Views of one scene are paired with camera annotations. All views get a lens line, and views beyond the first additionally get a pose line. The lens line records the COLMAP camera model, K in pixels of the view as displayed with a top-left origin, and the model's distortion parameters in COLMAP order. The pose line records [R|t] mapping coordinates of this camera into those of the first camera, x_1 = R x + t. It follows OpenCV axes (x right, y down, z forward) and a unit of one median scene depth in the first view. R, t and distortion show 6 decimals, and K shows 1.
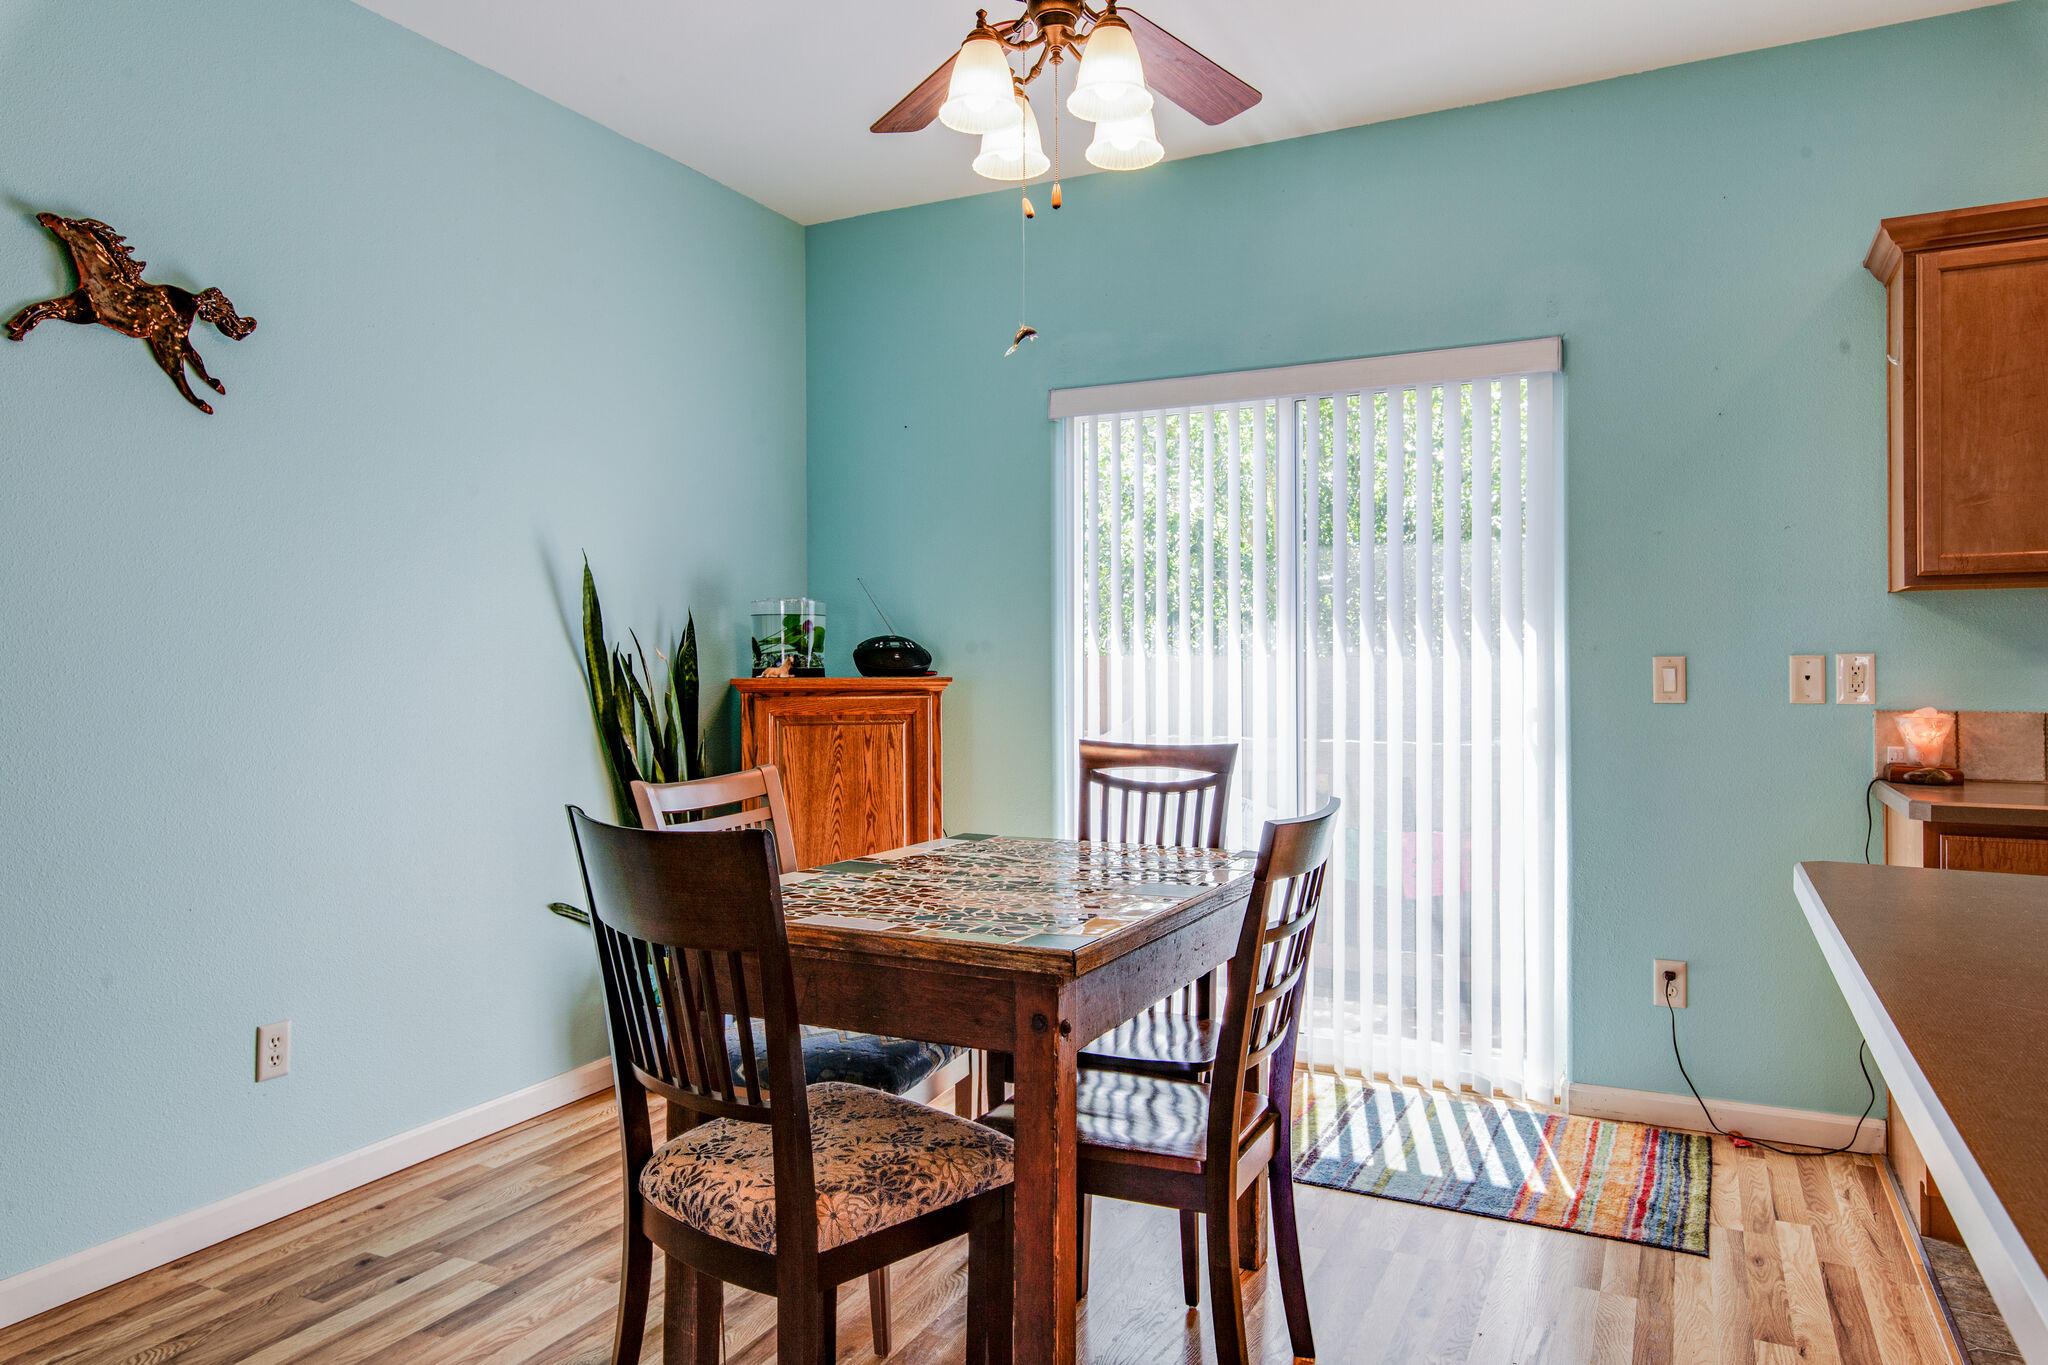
lens RADIAL K [[1361.0, 0, 1009.3], [0, 1361.0, 665.1], [0, 0, 1]] dist [0.000175, 0.004725]
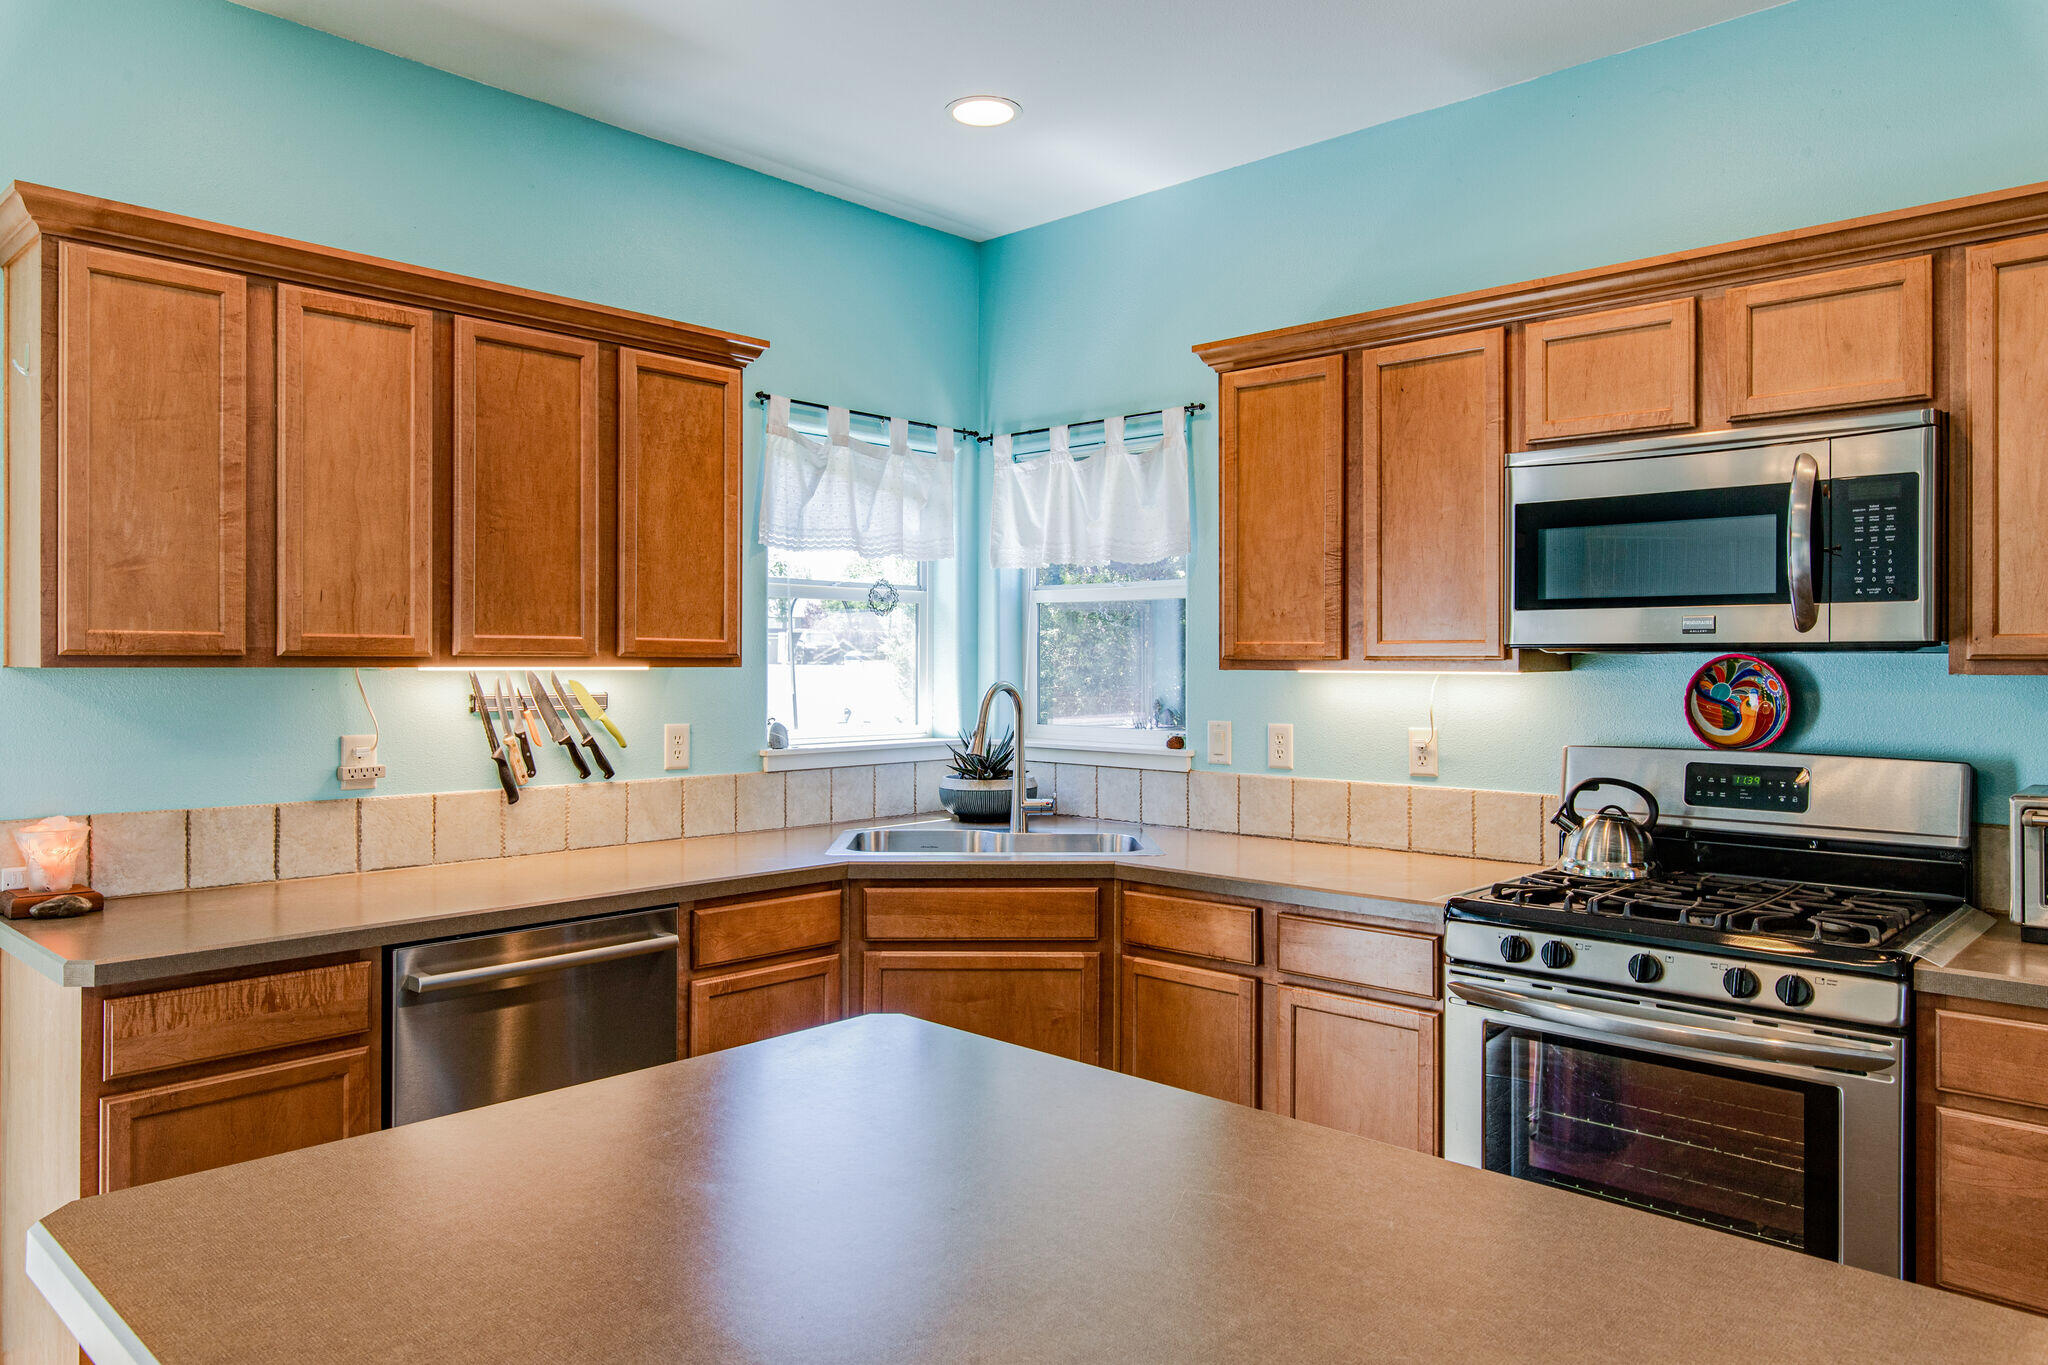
lens RADIAL K [[1361.0, 0, 1012.5], [0, 1361.0, 667.9], [0, 0, 1]] dist [0.000175, 0.004725]
pose [[0.281294, 0.001924, 0.959620, 0.074982], [-0.004255, 0.999991, -0.000758, -0.059577], [-0.959612, -0.003870, 0.281300, 0.259245]]
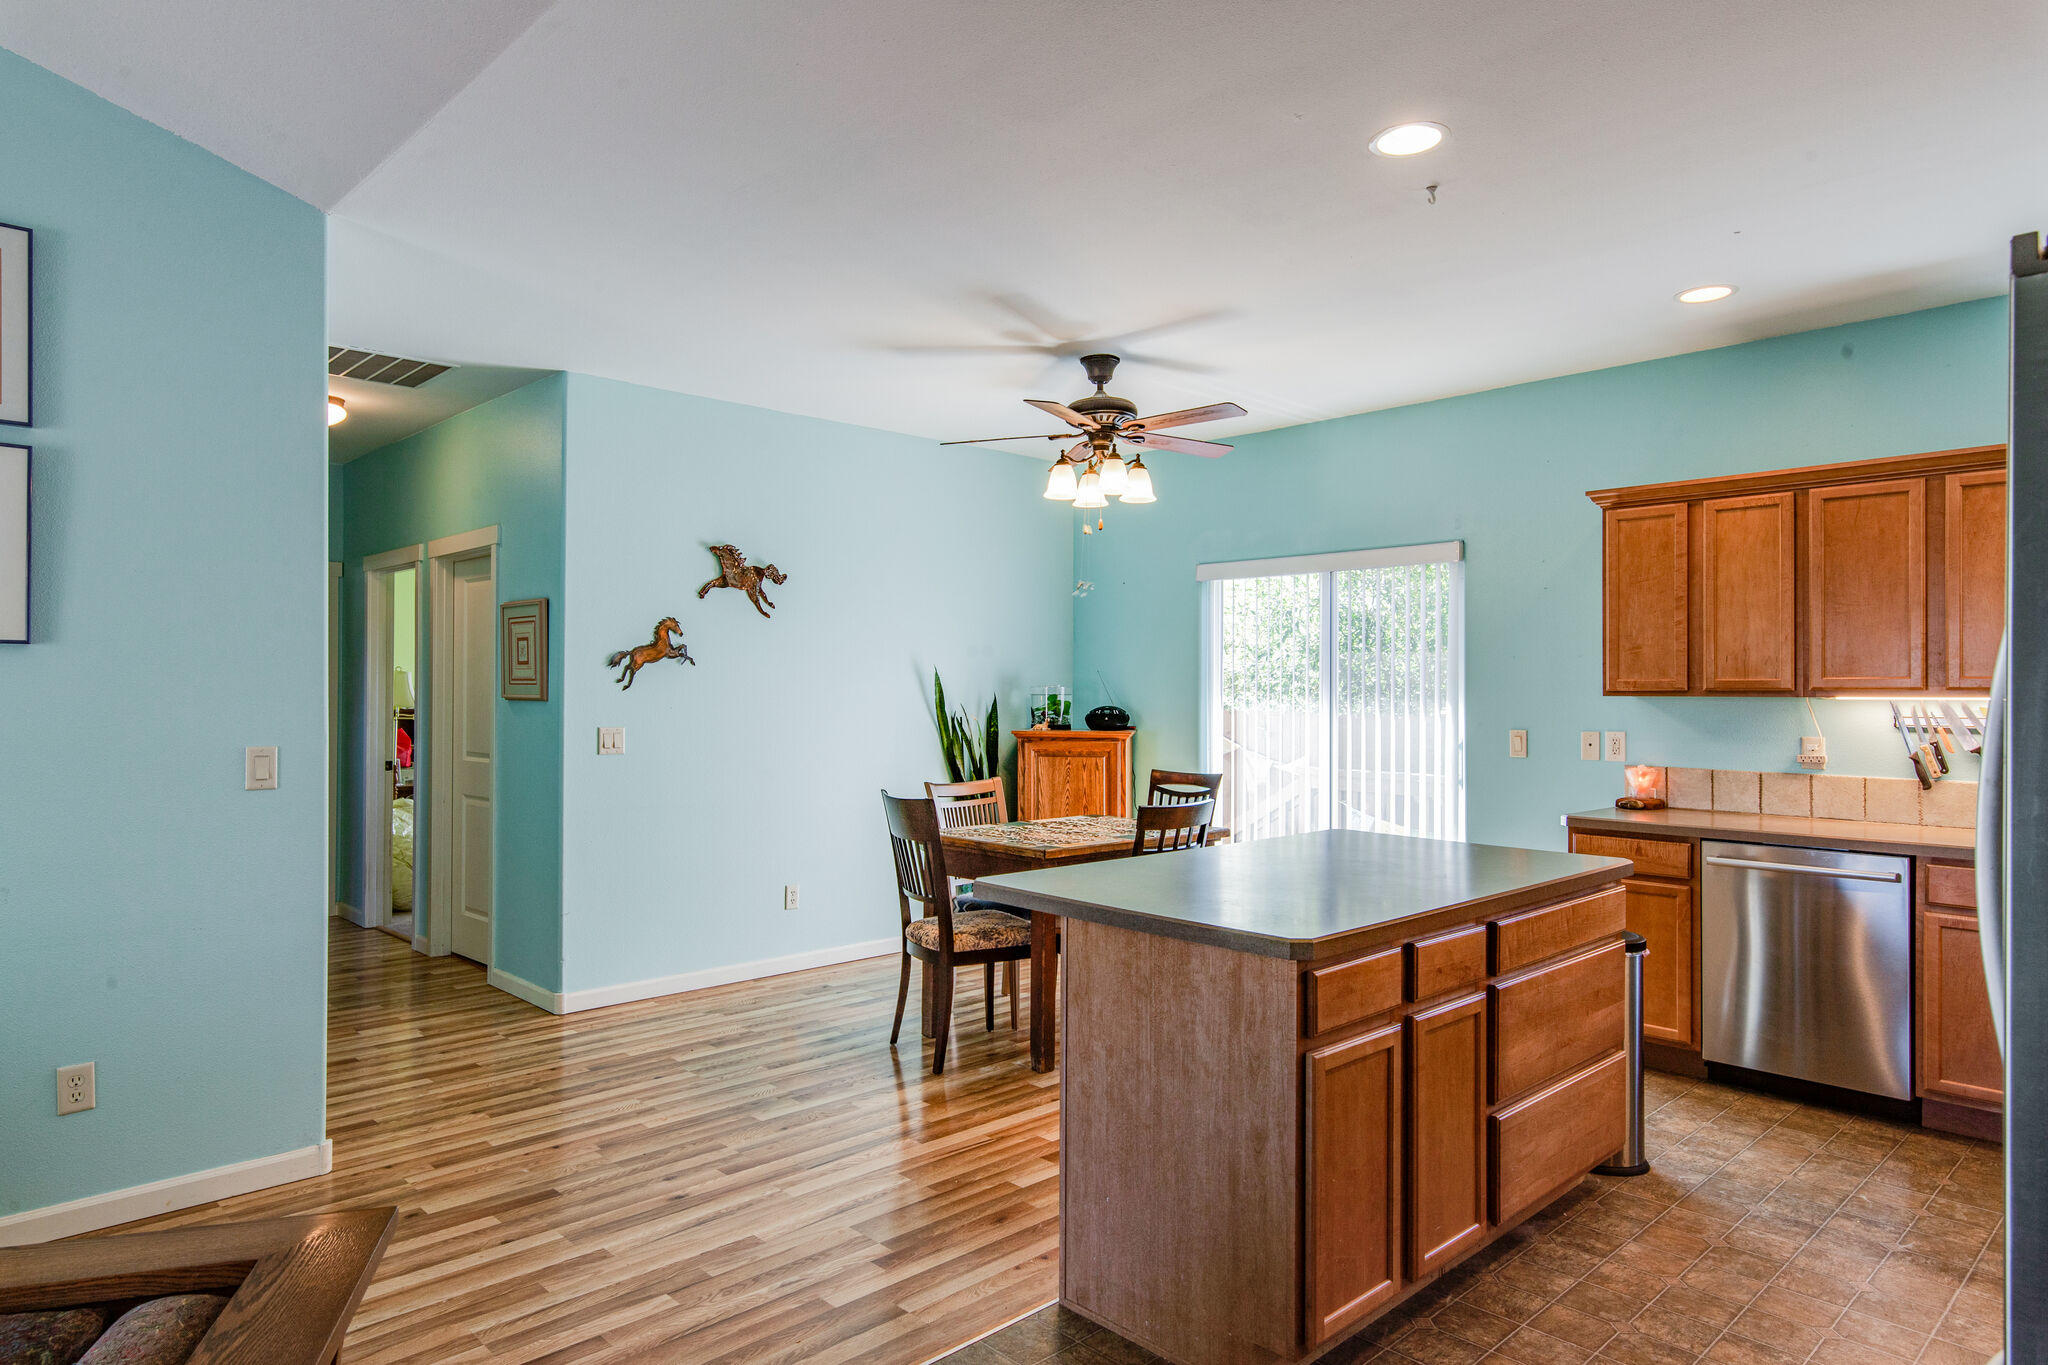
lens RADIAL K [[1233.1, 0, 1003.4], [0, 1233.1, 680.0], [0, 0, 1]] dist [0.005536, 0.005505]
pose [[0.939184, 0.004390, -0.343386, 0.475802], [-0.007435, 0.999944, -0.007553, -0.061107], [0.343334, 0.009647, 0.939164, -0.780304]]
